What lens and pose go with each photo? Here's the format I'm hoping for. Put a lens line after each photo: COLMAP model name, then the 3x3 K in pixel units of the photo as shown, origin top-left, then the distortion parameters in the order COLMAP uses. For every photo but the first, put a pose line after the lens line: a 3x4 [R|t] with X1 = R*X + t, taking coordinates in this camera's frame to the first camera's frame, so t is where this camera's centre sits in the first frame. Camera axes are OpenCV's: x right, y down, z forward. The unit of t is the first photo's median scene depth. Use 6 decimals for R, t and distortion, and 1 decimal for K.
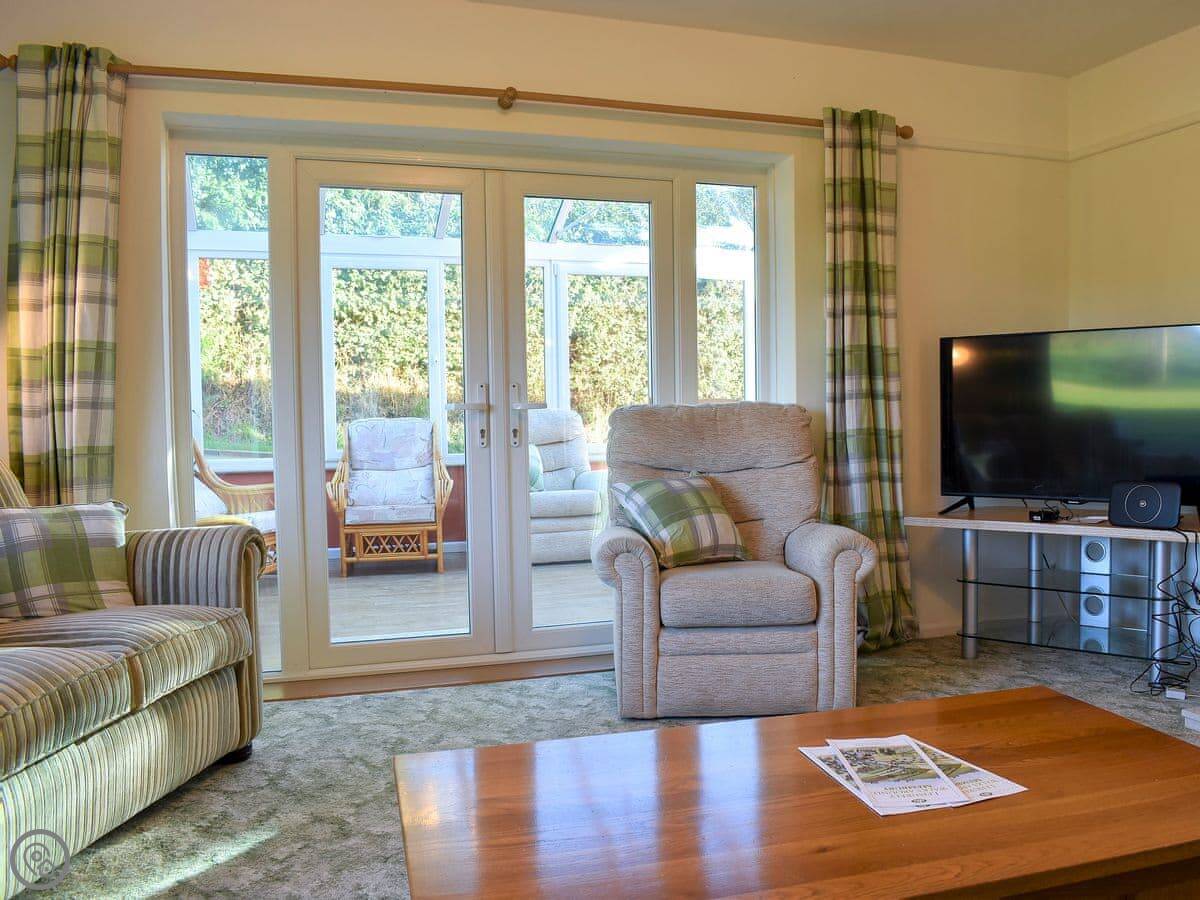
lens RADIAL K [[1143.3, 0, 598.4], [0, 1143.3, 424.8], [0, 0, 1]] dist [-0.016062, -0.012872]
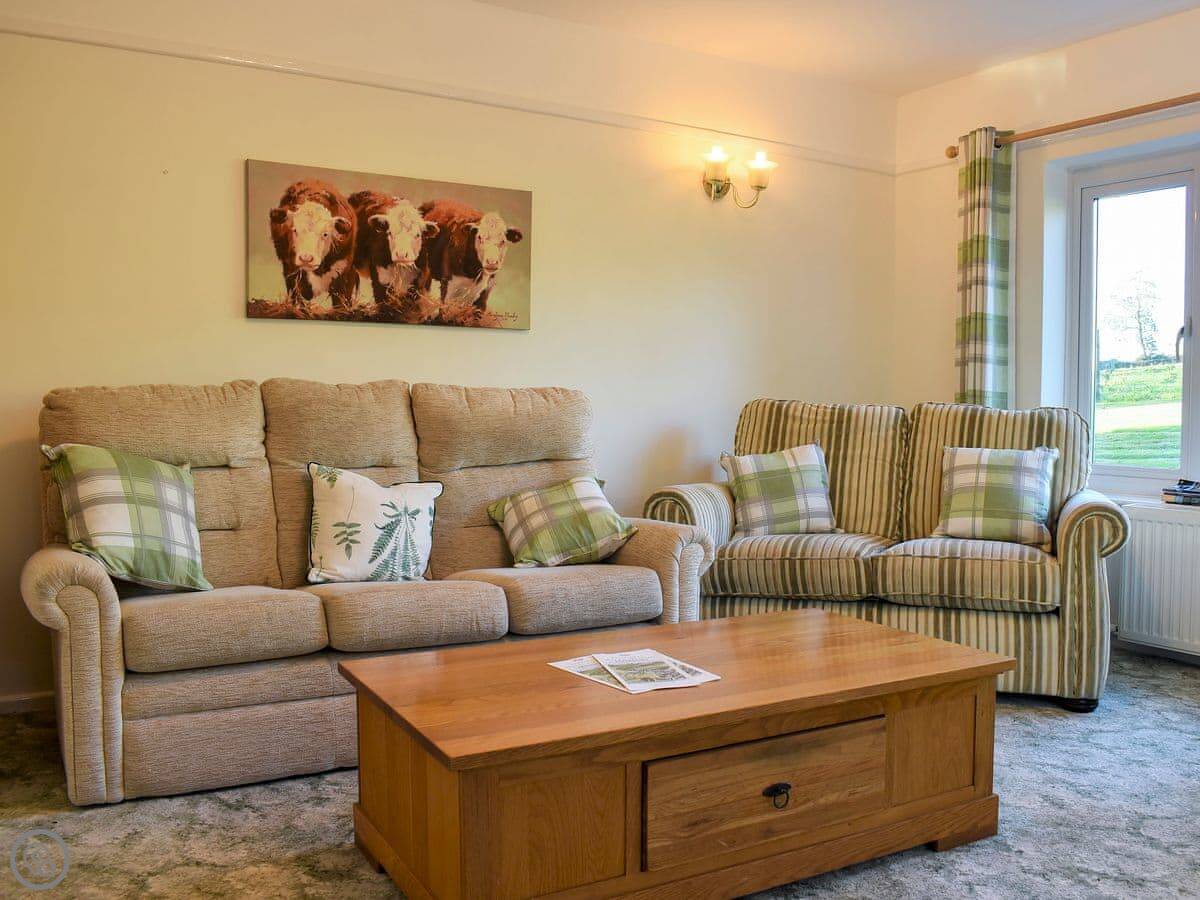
lens RADIAL K [[1053.4, 0, 650.9], [0, 1053.4, 453.0], [0, 0, 1]] dist [-0.073738, -0.000247]
pose [[-0.963790, 0.024564, -0.265529, 0.358679], [0.004505, 0.997106, 0.075891, -0.019599], [0.266625, 0.071947, -0.961111, 1.365532]]
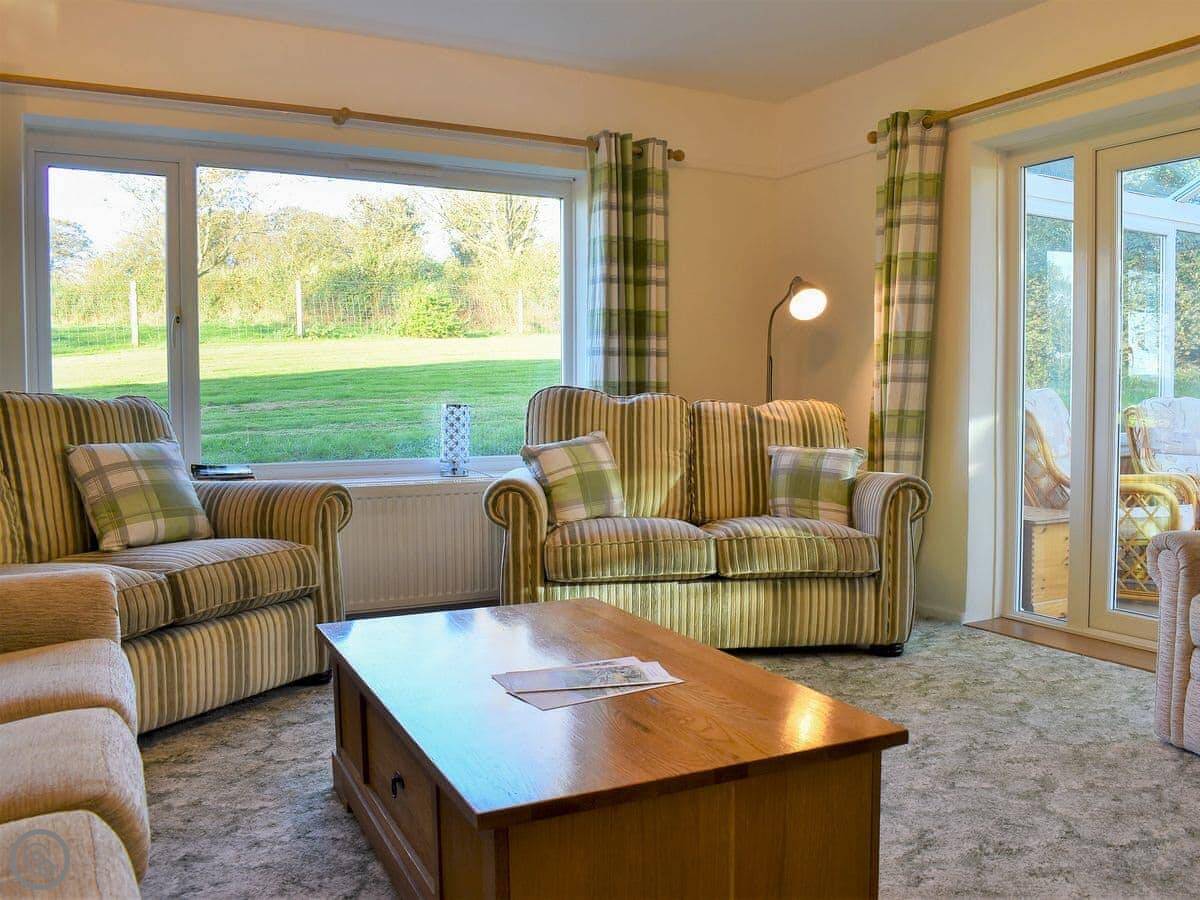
lens RADIAL K [[1053.4, 0, 650.9], [0, 1053.4, 453.0], [0, 0, 1]] dist [-0.073738, -0.000247]
pose [[0.202218, 0.061927, -0.977381, 0.836635], [-0.027287, 0.997968, 0.057586, 0.006995], [0.978960, 0.015025, 0.203497, 0.543640]]
